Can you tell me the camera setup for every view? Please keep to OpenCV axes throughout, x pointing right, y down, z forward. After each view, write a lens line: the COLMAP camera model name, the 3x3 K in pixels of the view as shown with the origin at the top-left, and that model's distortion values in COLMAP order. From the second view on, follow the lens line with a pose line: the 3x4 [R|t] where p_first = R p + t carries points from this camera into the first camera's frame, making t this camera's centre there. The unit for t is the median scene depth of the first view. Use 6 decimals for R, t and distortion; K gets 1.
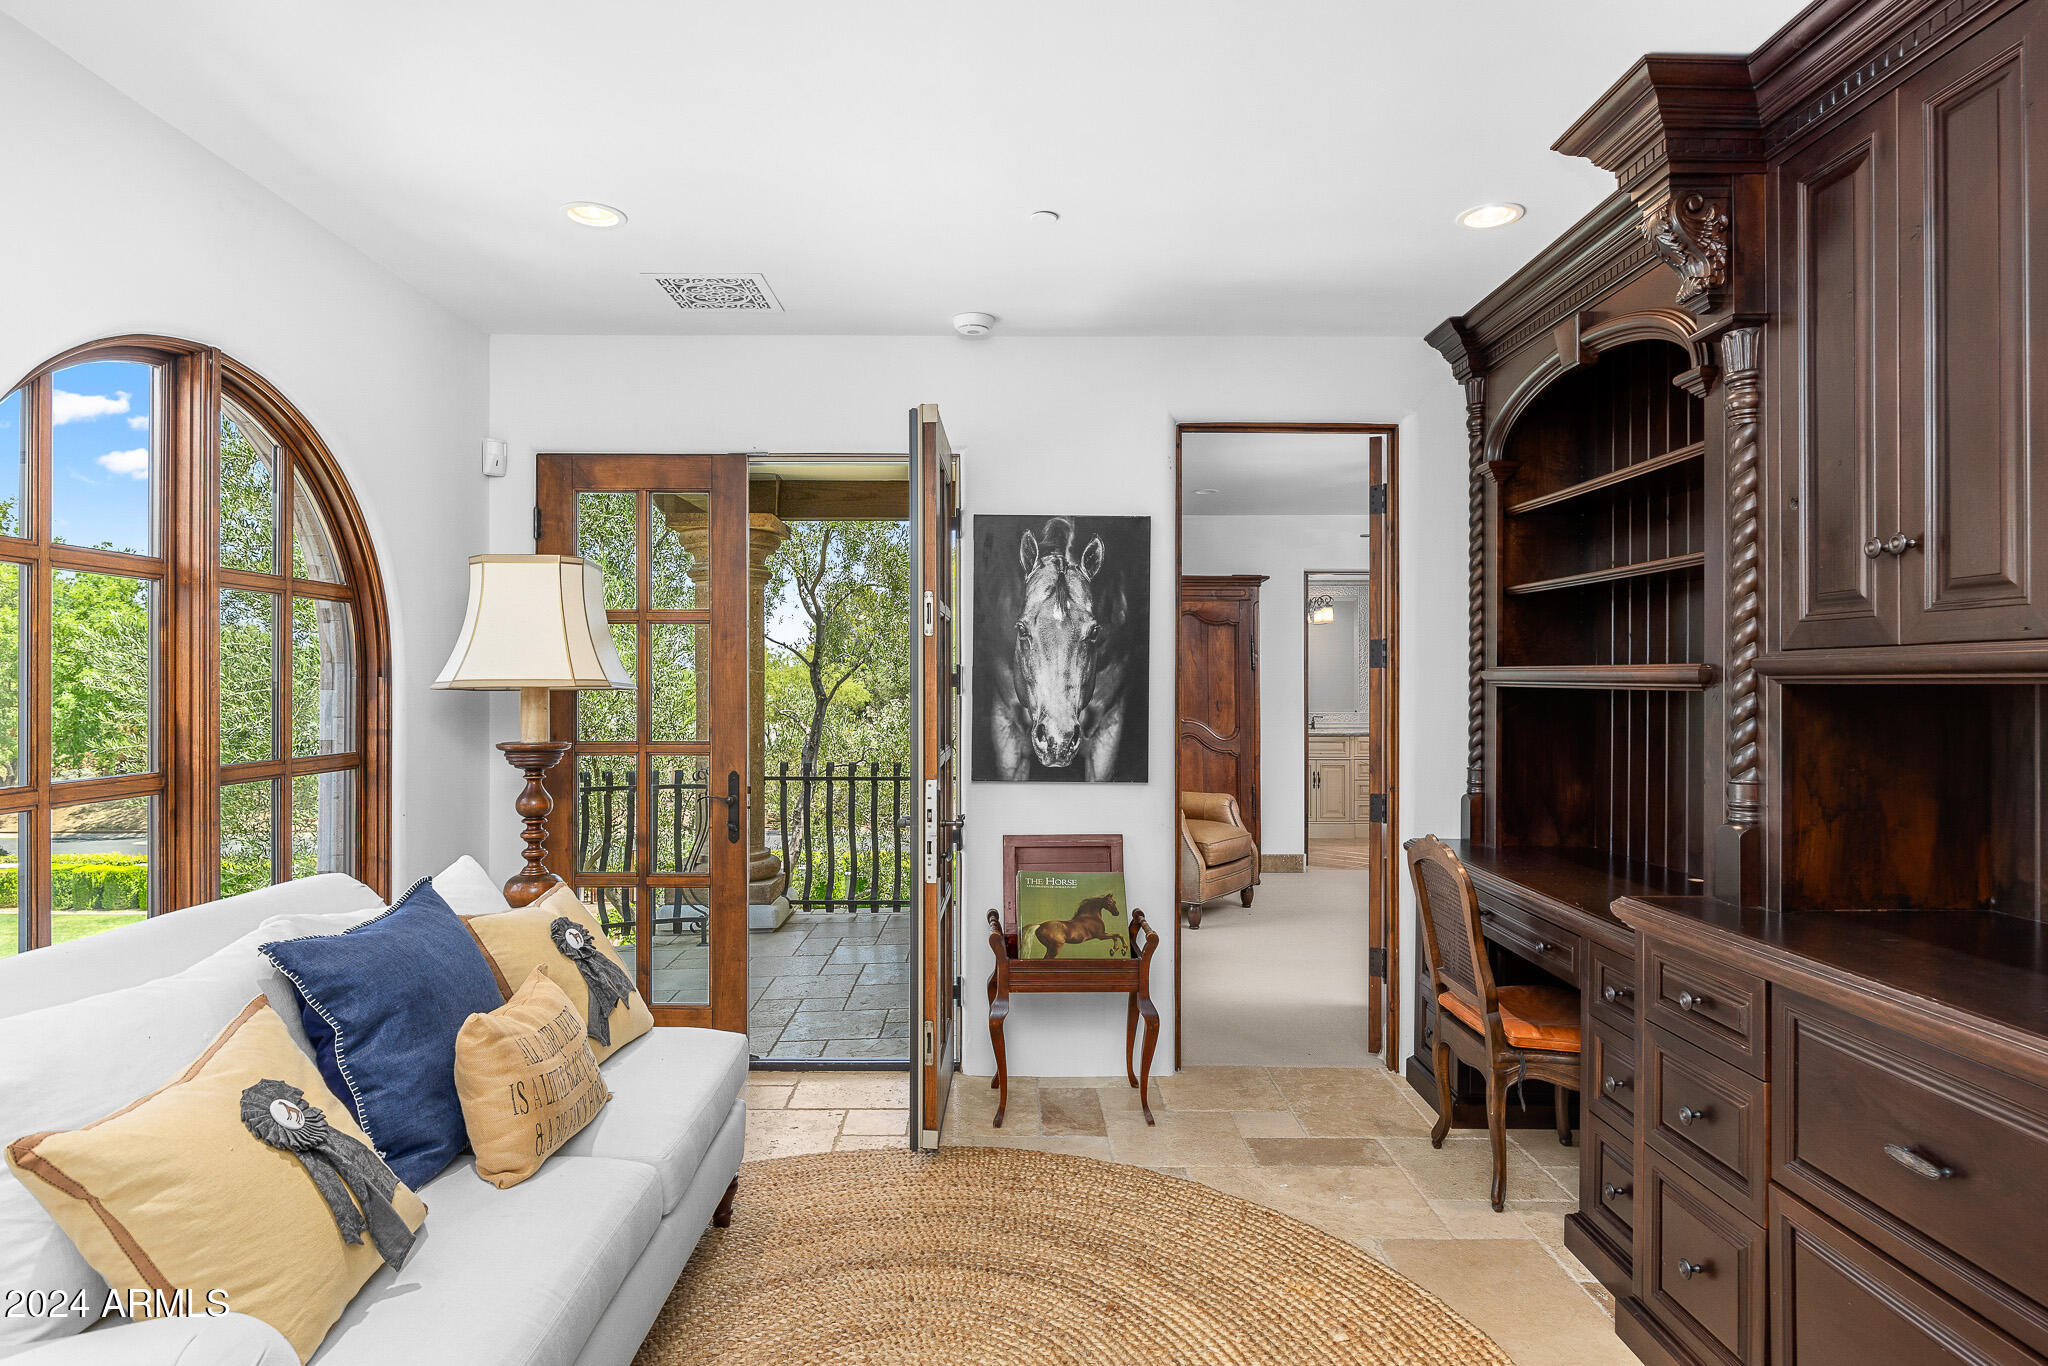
lens RADIAL K [[1151.2, 0, 1024.0], [0, 1151.2, 683.0], [0, 0, 1]] dist [-0.001786, -0.000975]
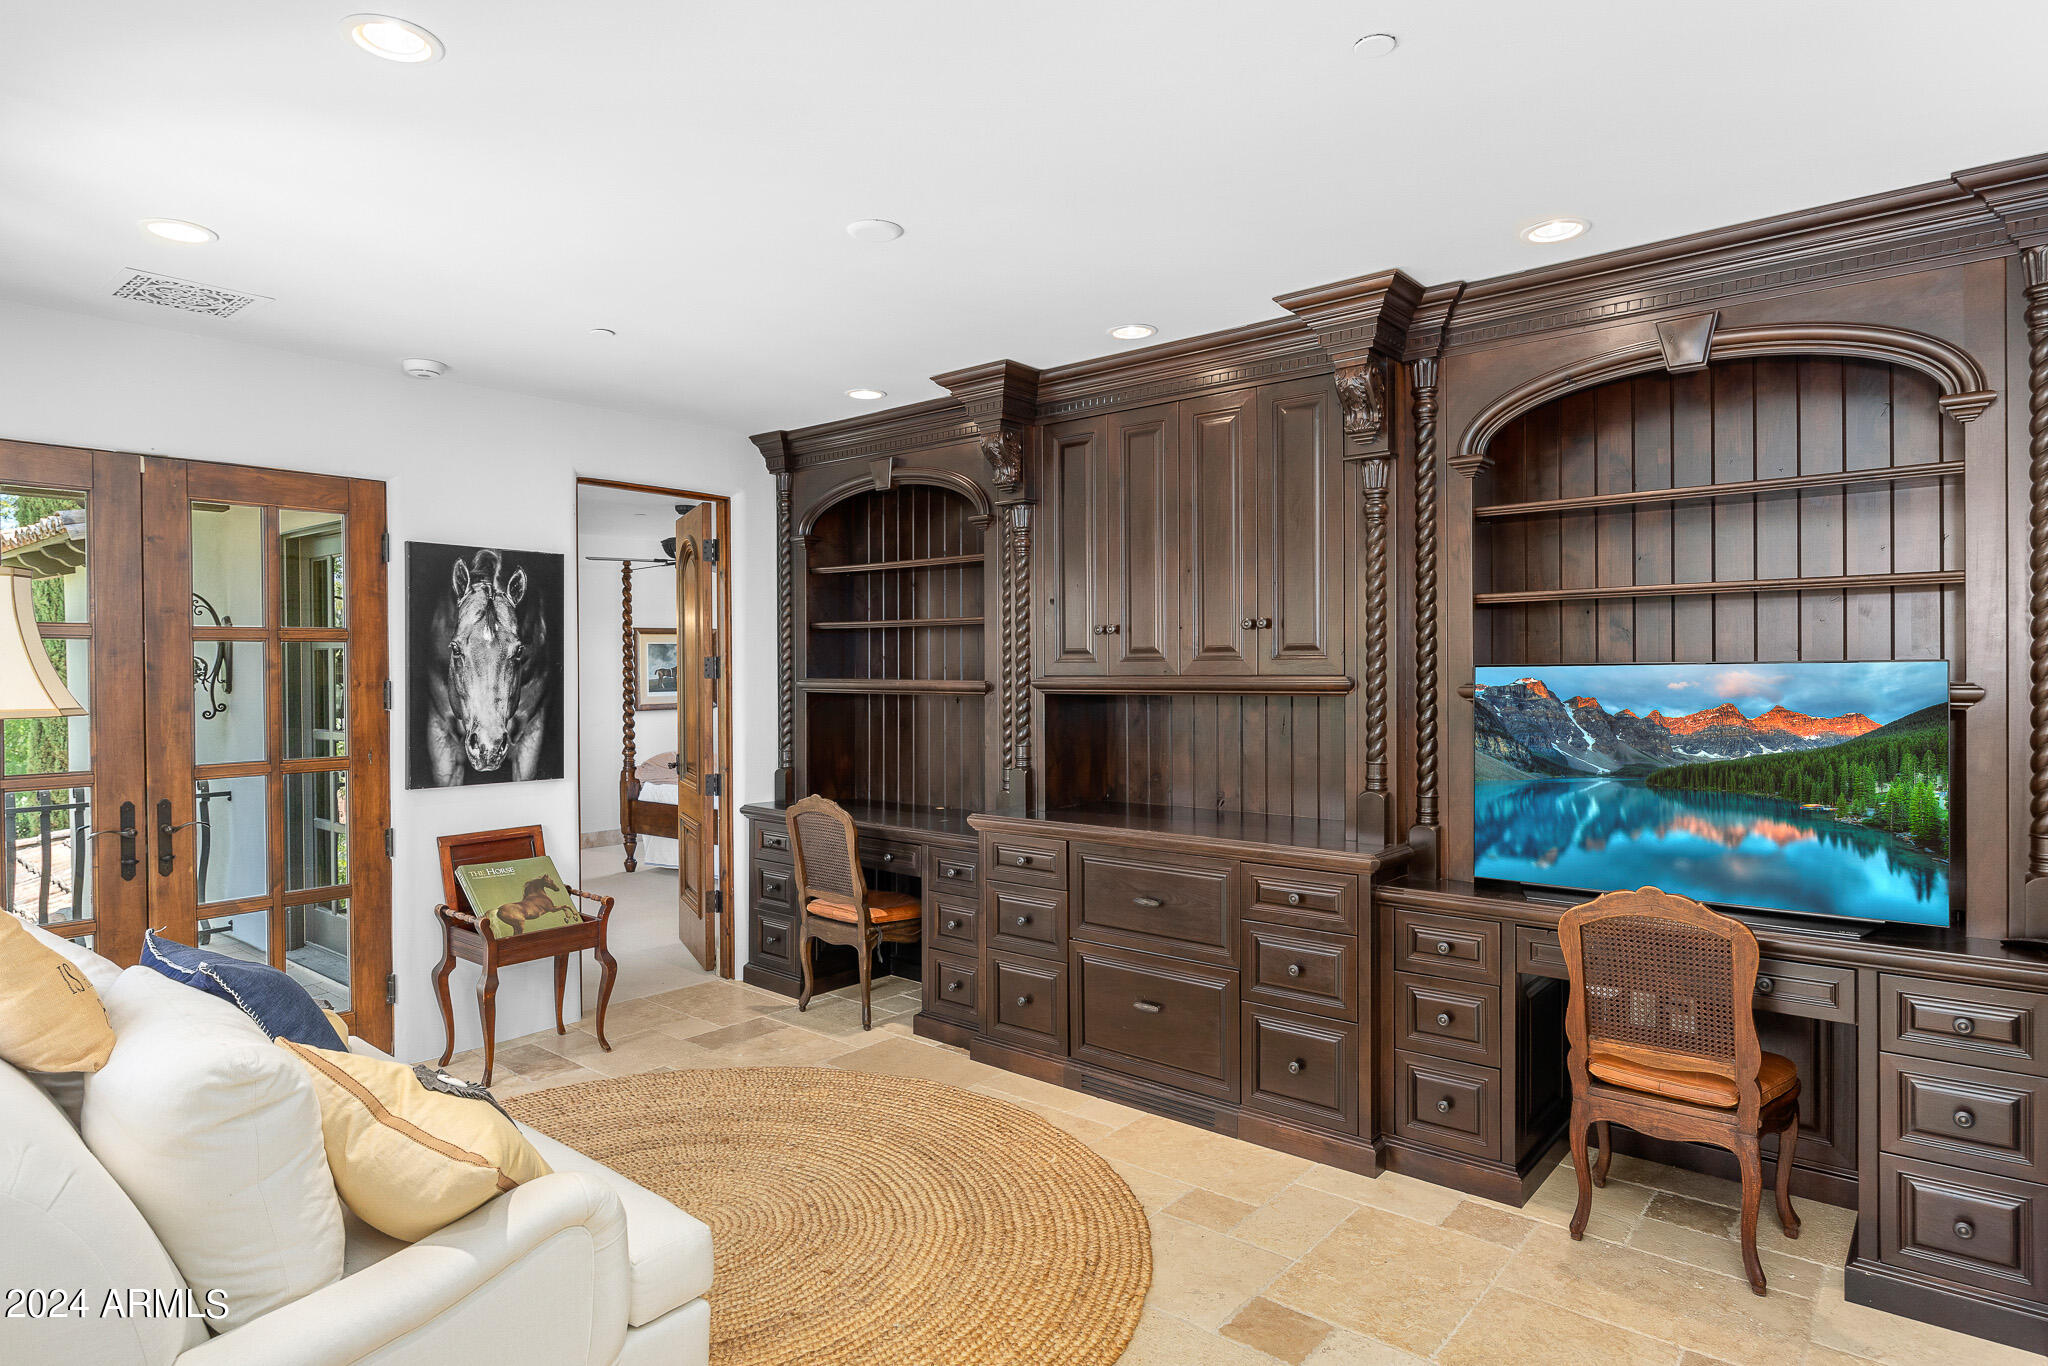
lens RADIAL K [[1151.2, 0, 1024.0], [0, 1151.2, 683.0], [0, 0, 1]] dist [-0.001786, -0.000975]
pose [[0.644020, -0.014743, 0.764867, -0.495266], [0.003978, 0.999865, 0.015923, -0.028977], [-0.764999, -0.007212, 0.643992, -0.128611]]
